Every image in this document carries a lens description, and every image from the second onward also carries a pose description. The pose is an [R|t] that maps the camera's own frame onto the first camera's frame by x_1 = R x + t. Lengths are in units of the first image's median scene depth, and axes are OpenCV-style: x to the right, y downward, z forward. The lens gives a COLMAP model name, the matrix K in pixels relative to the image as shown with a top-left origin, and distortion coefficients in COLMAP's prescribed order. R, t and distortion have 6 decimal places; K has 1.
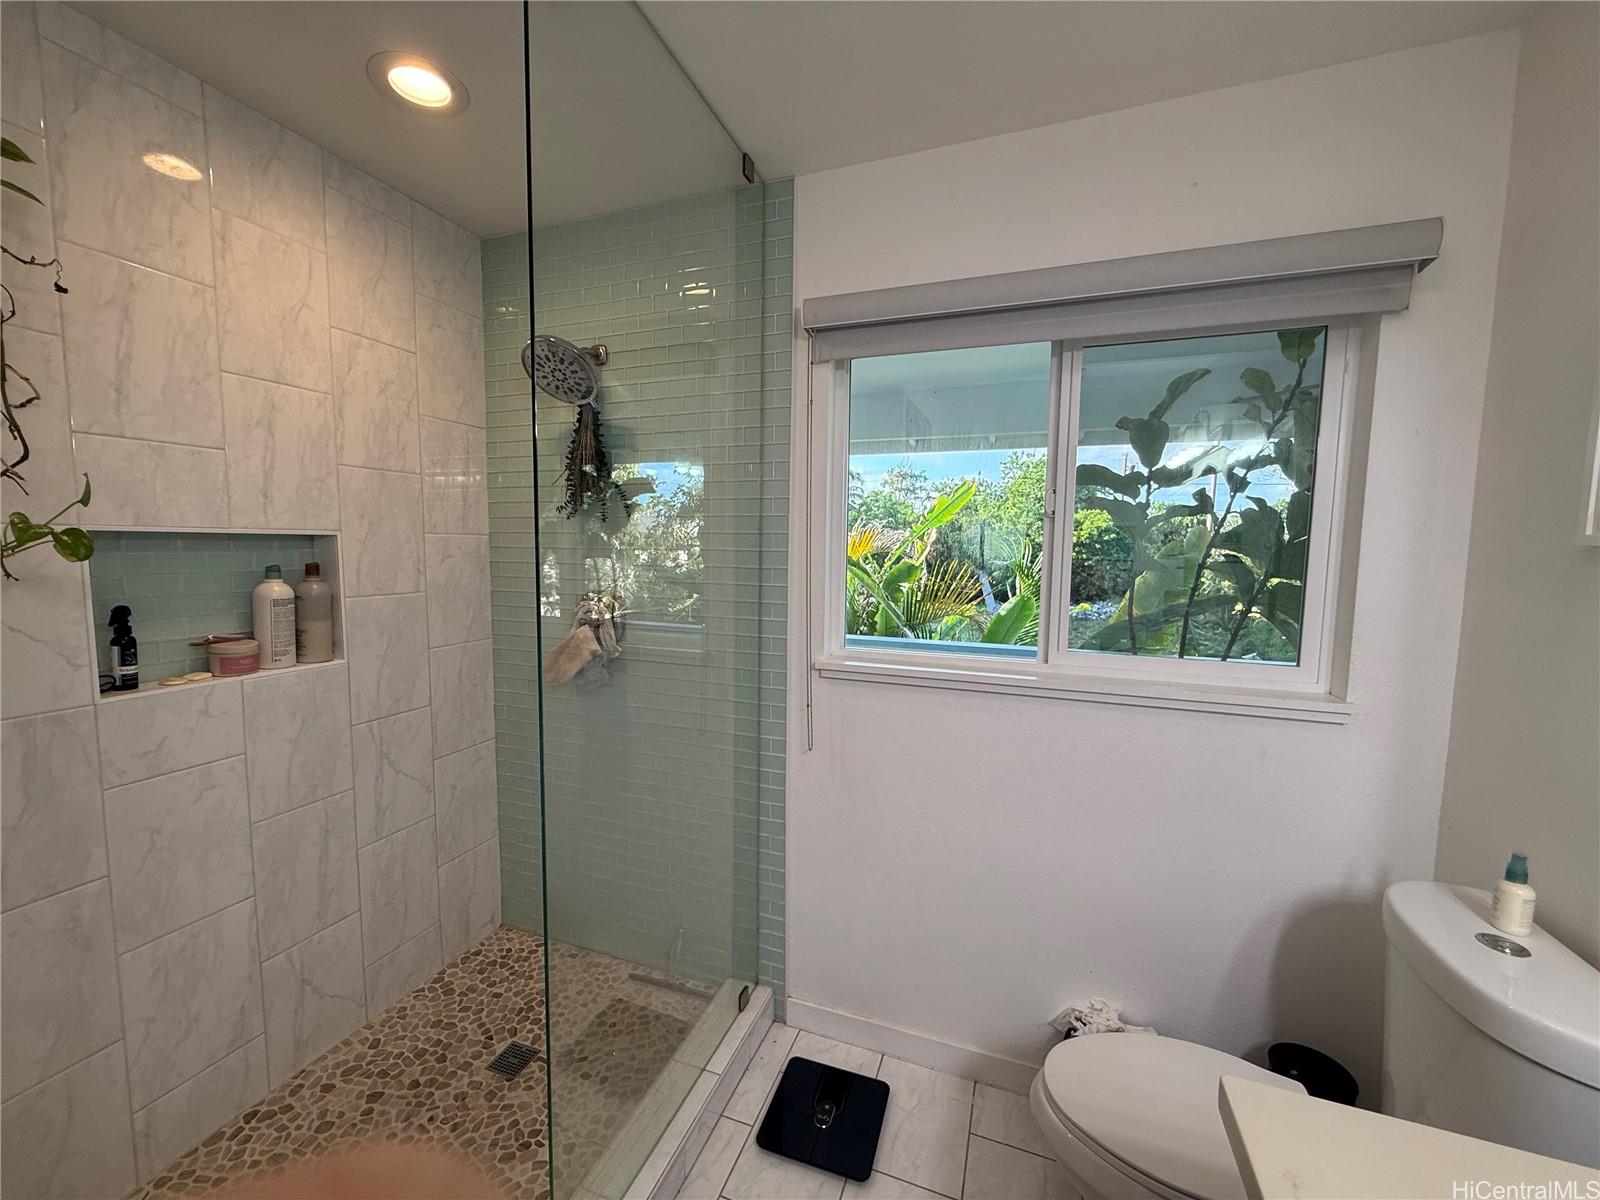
lens RADIAL K [[655.5, 0, 800.0], [0, 655.5, 600.0], [0, 0, 1]] dist [-0.002622, 0.006787]
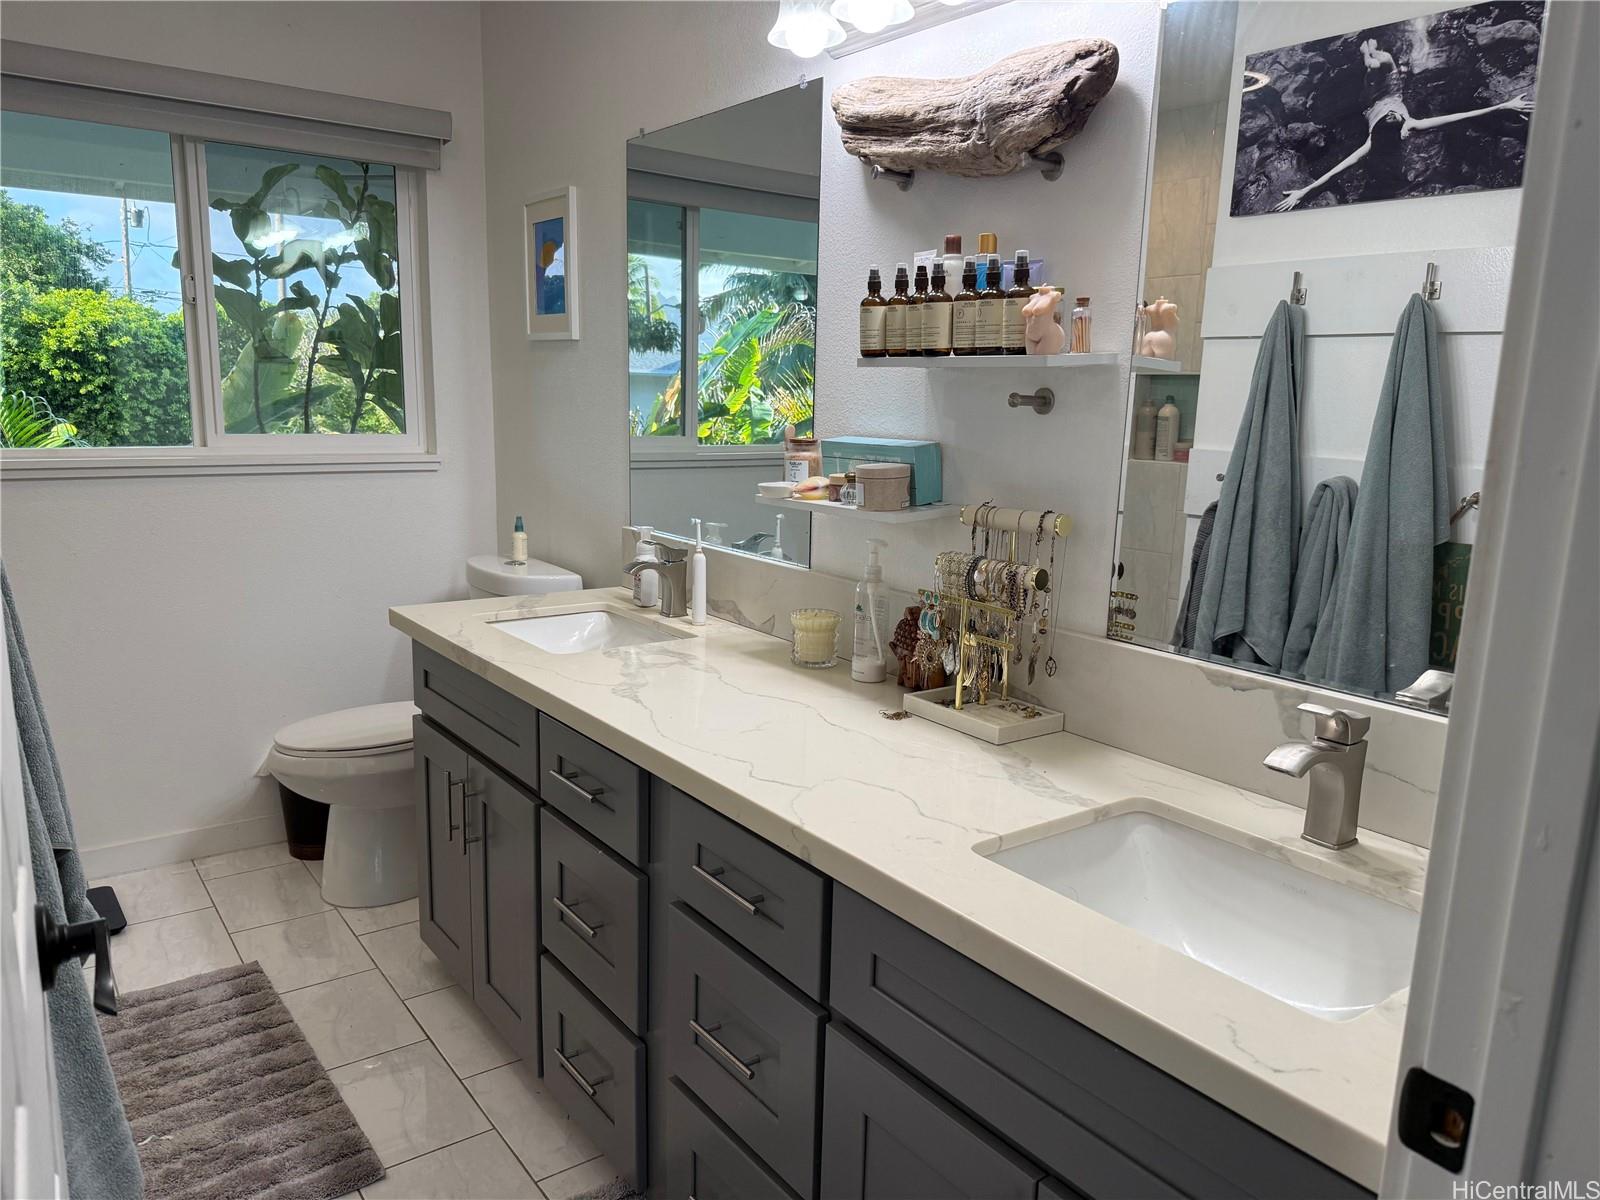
lens RADIAL K [[1120.2, 0, 800.0], [0, 1120.2, 600.0], [0, 0, 1]] dist [-0.031811, -0.002792]
pose [[0.538301, -0.161615, 0.827111, -0.475055], [0.054859, 0.986078, 0.156973, 0.087024], [-0.840965, -0.039124, 0.539673, -0.587733]]
